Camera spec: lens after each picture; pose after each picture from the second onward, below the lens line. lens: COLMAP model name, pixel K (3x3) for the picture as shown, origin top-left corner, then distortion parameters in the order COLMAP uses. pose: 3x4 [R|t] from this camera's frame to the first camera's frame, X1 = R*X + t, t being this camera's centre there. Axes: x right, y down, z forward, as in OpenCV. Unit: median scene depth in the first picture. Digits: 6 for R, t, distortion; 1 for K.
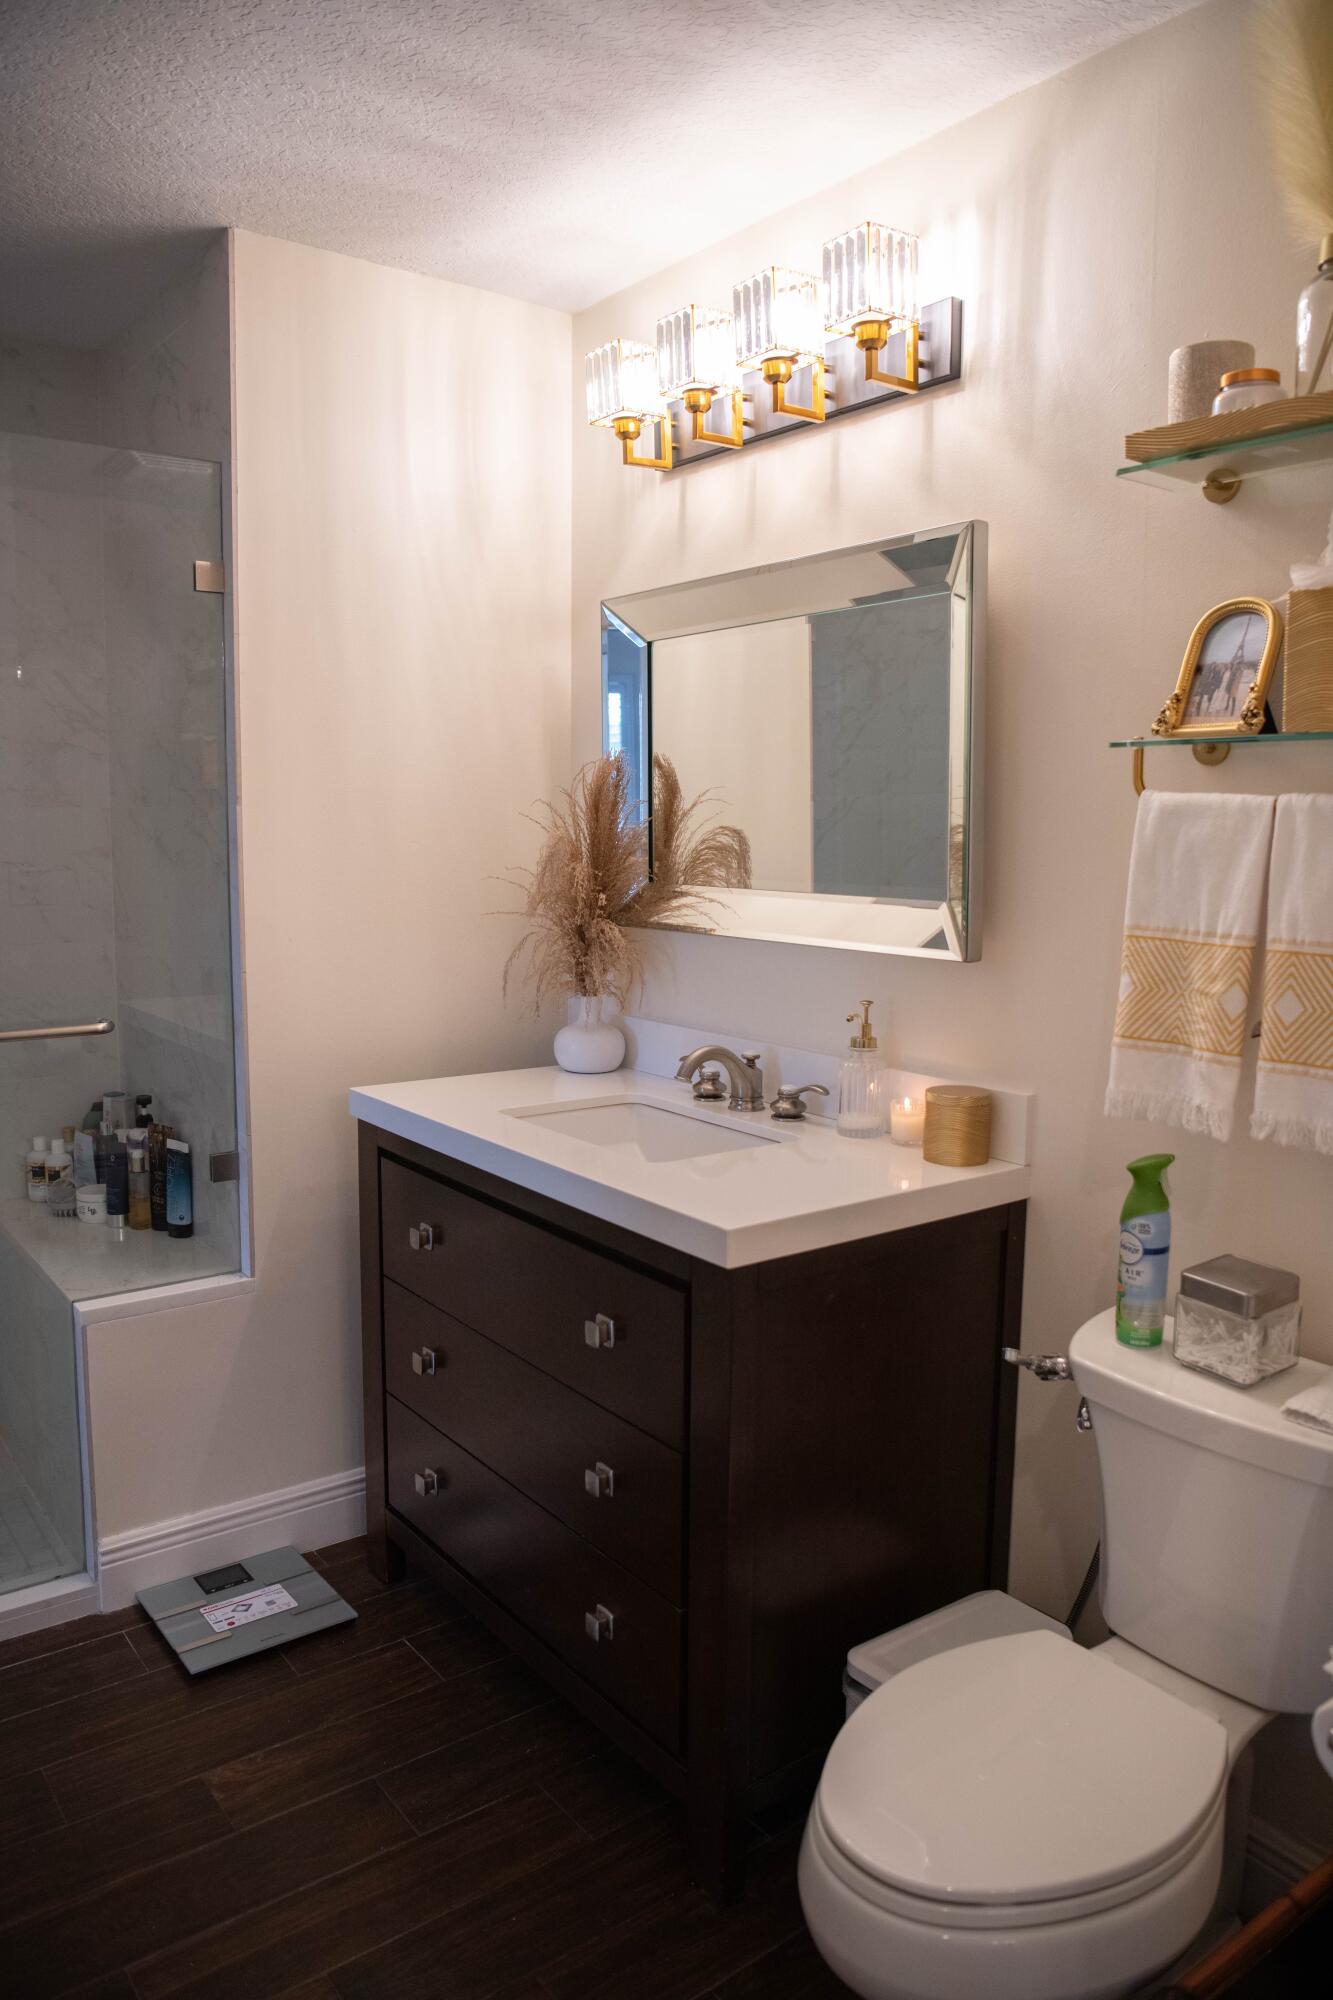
lens RADIAL K [[1440.5, 0, 666.5], [0, 1440.5, 1000.0], [0, 0, 1]] dist [-0.062617, 0.002055]
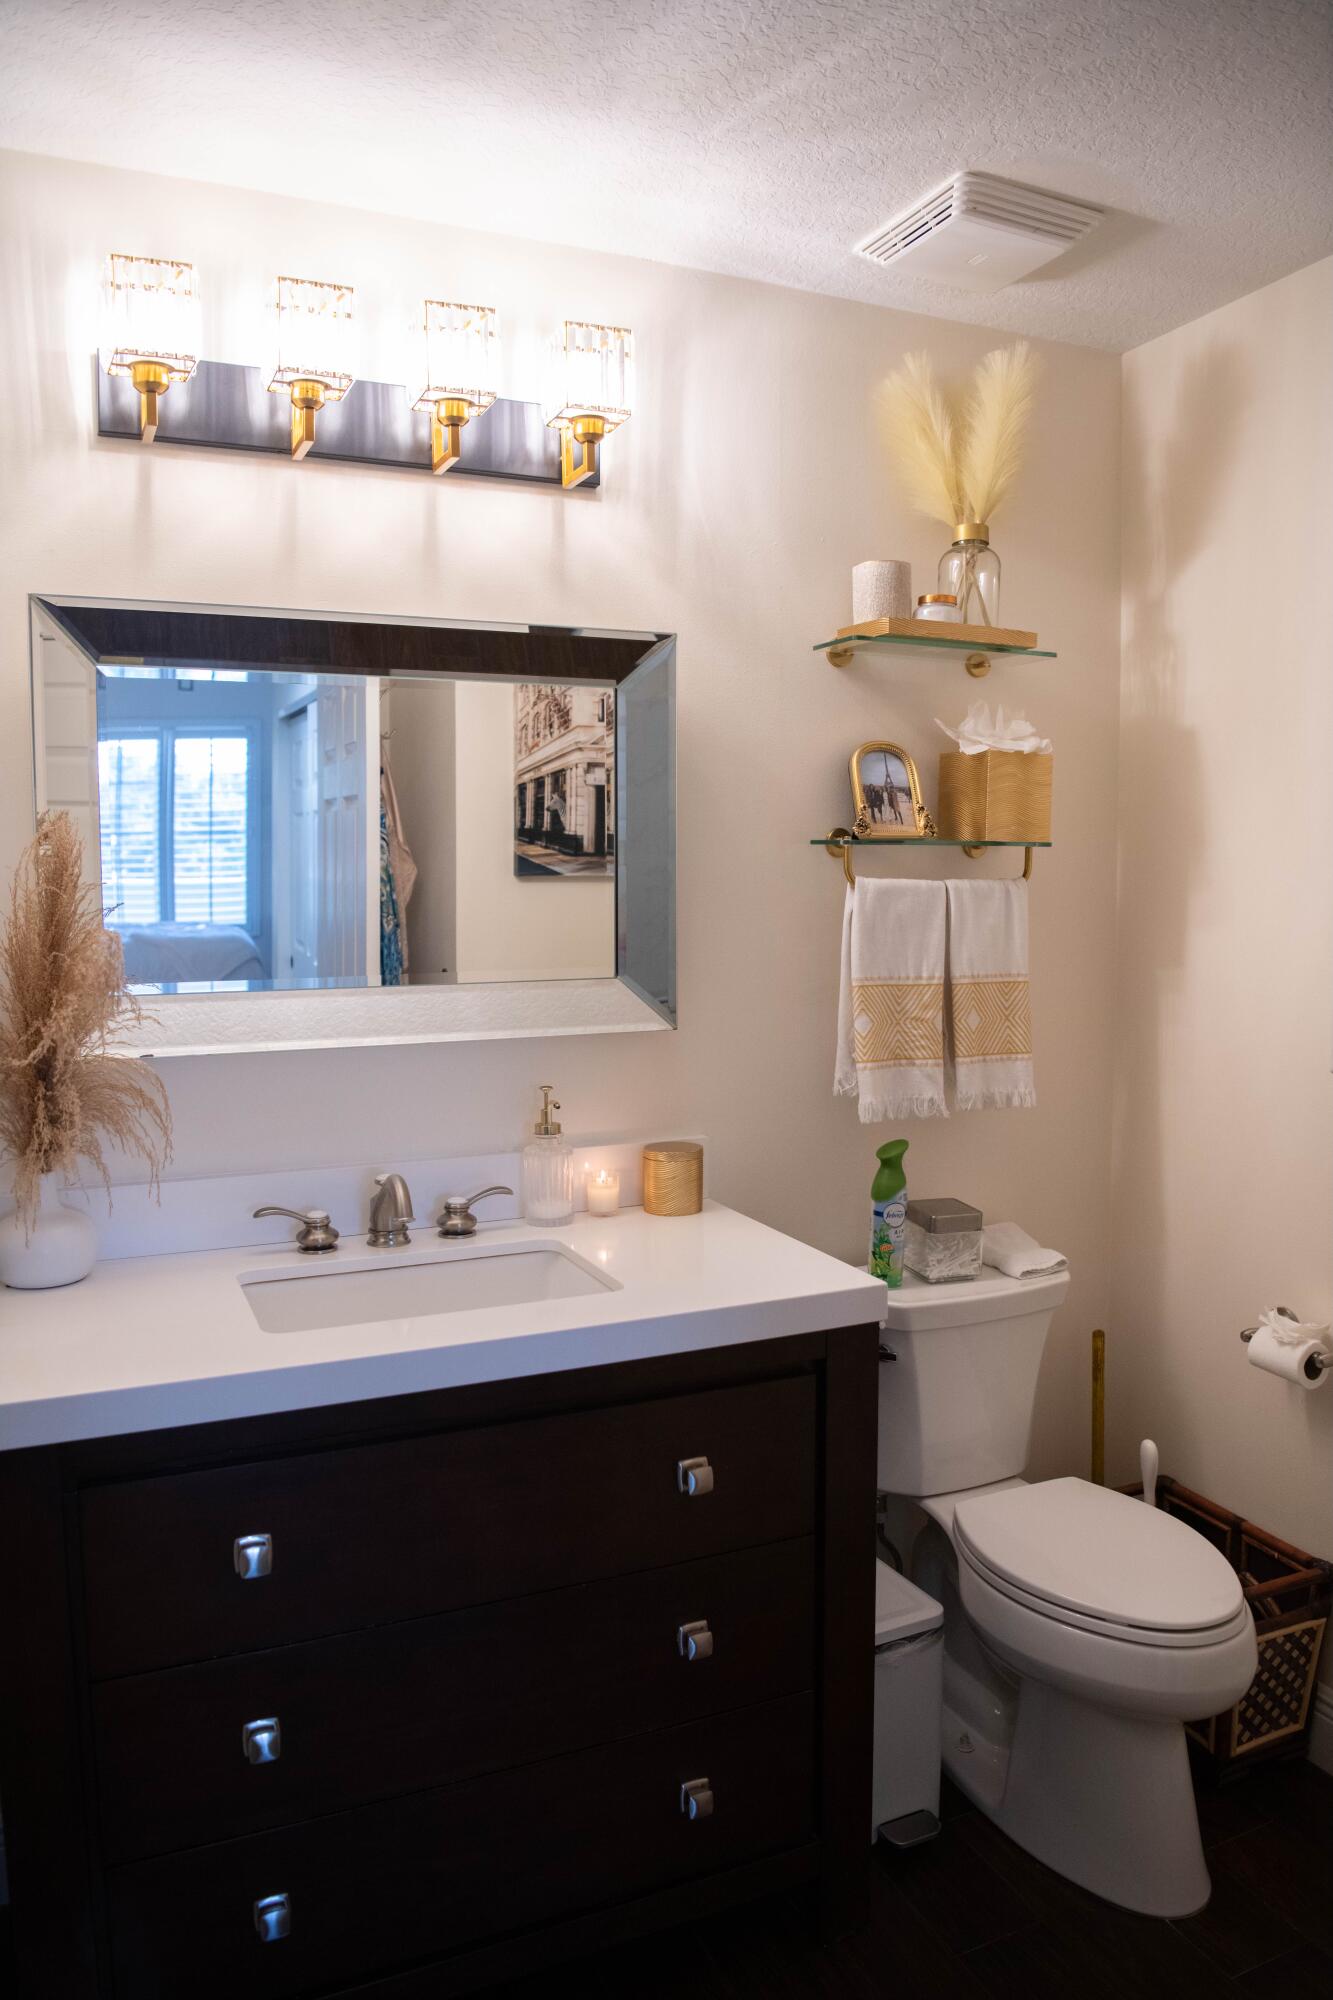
lens RADIAL K [[1397.6, 0, 666.5], [0, 1397.6, 1000.0], [0, 0, 1]] dist [-0.070180, 0.021593]
pose [[0.206004, -0.081523, 0.975149, -0.789746], [0.129511, 0.990029, 0.055407, -0.102749], [-0.969943, 0.114879, 0.214508, 0.729182]]
